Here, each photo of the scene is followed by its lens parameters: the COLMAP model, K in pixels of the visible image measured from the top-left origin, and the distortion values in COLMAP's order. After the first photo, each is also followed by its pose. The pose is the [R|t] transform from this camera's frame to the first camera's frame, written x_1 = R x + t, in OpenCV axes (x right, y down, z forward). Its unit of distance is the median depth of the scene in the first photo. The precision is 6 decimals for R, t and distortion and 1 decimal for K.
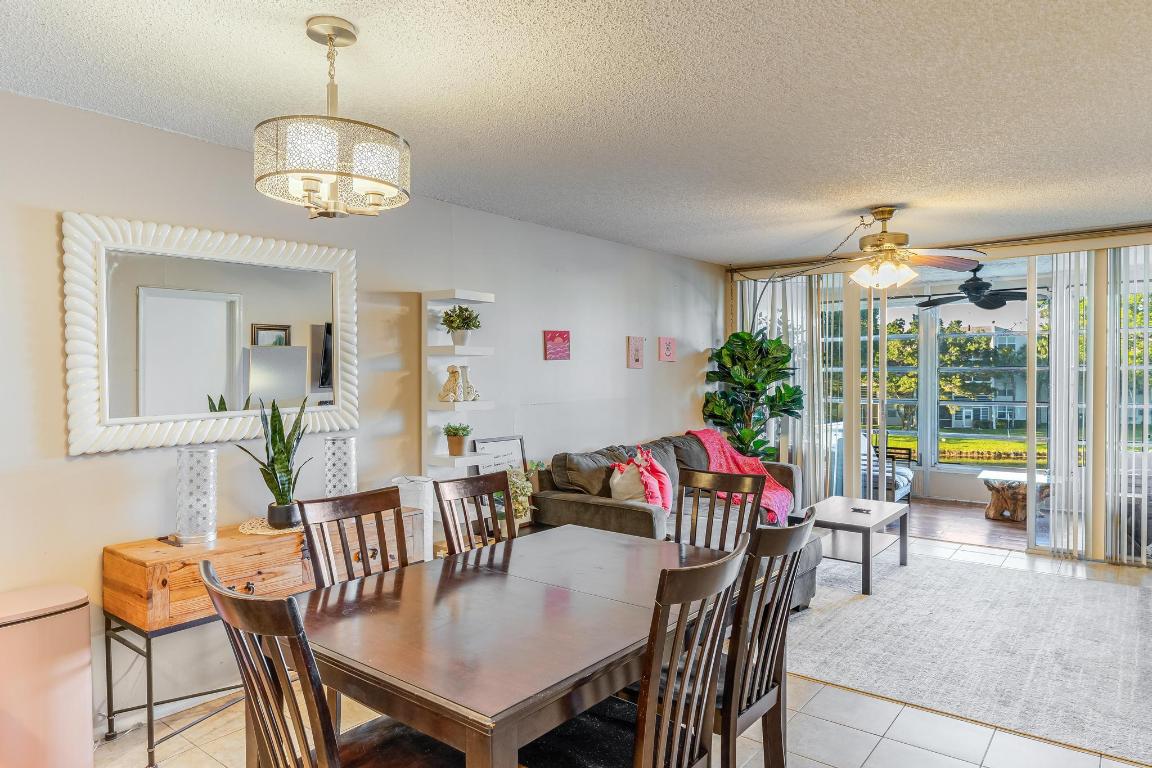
lens RADIAL K [[749.9, 0, 587.5], [0, 749.9, 380.6], [0, 0, 1]] dist [0.019068, 0.002228]
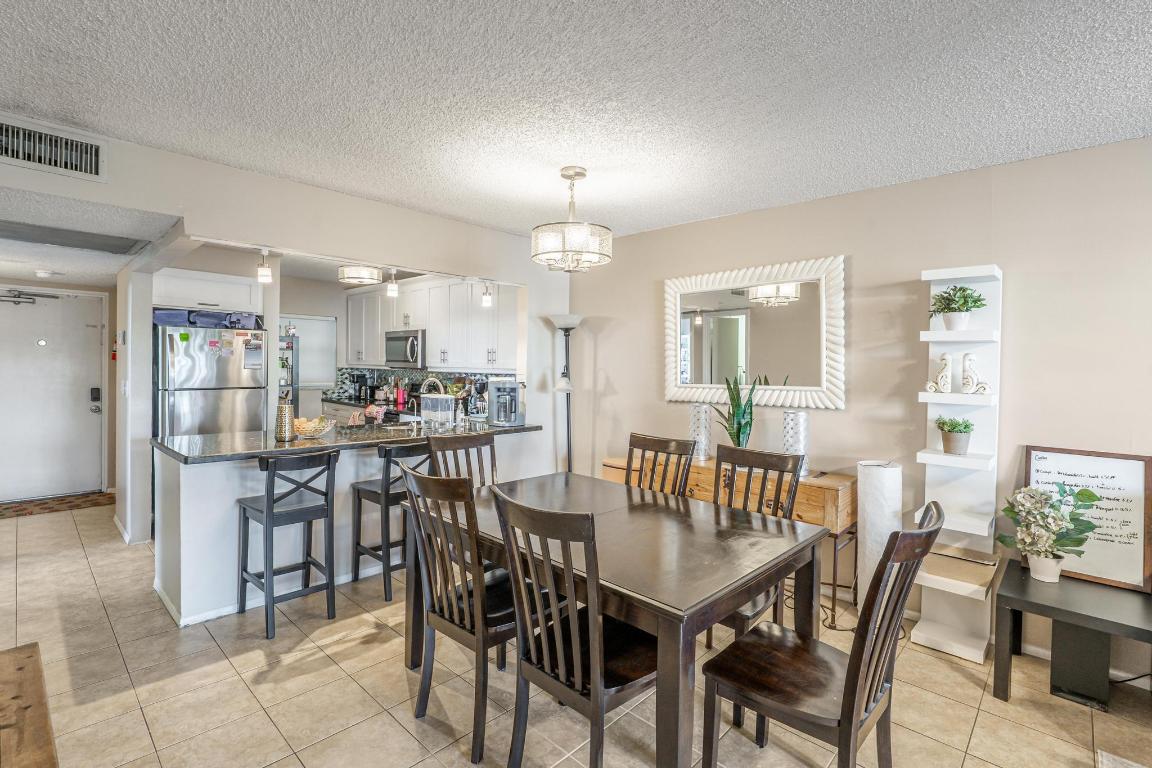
lens RADIAL K [[527.0, 0, 566.7], [0, 527.0, 372.1], [0, 0, 1]] dist [-0.008854, 0.004039]
pose [[-0.123356, 0.017096, -0.992215, 0.508104], [-0.022162, 0.999555, 0.019978, 0.000501], [0.992115, 0.024453, -0.122922, 0.630529]]
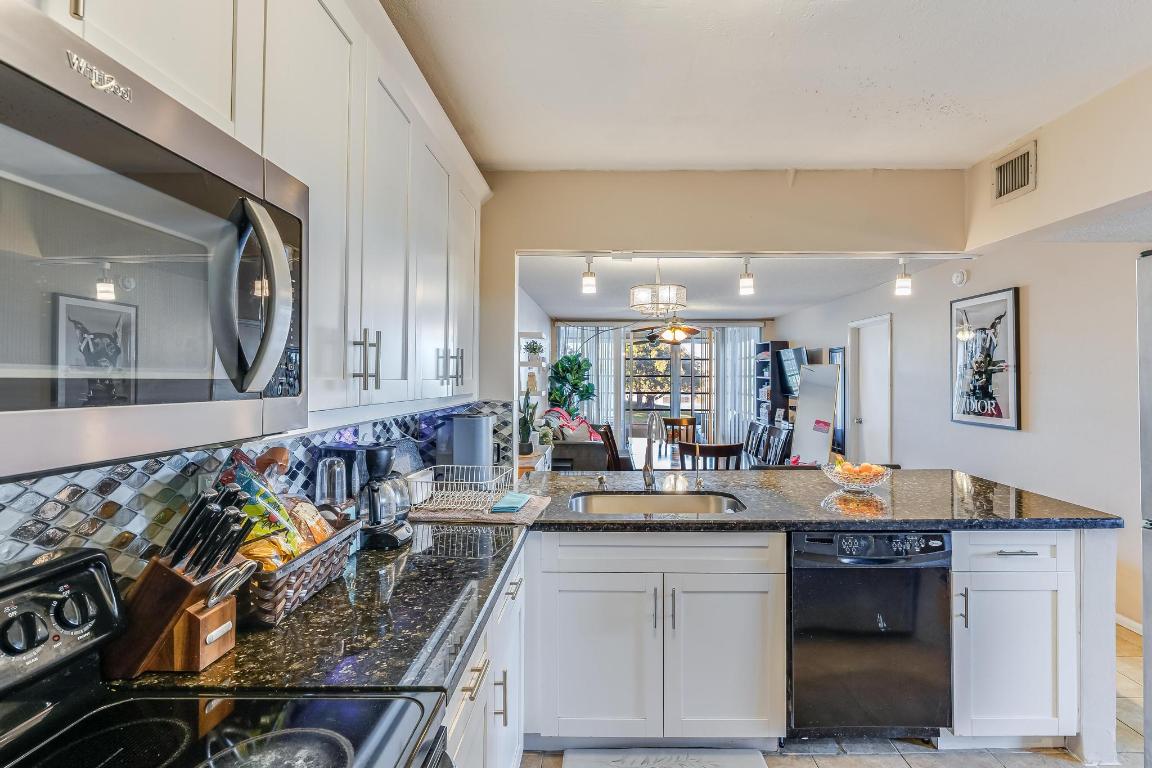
lens RADIAL K [[527.0, 0, 607.5], [0, 527.0, 376.3], [0, 0, 1]] dist [-0.008854, 0.004039]
pose [[0.791729, 0.008862, 0.610808, -0.841693], [-0.001993, 0.999927, -0.011924, 0.005452], [-0.610869, 0.008224, 0.791689, -0.163610]]
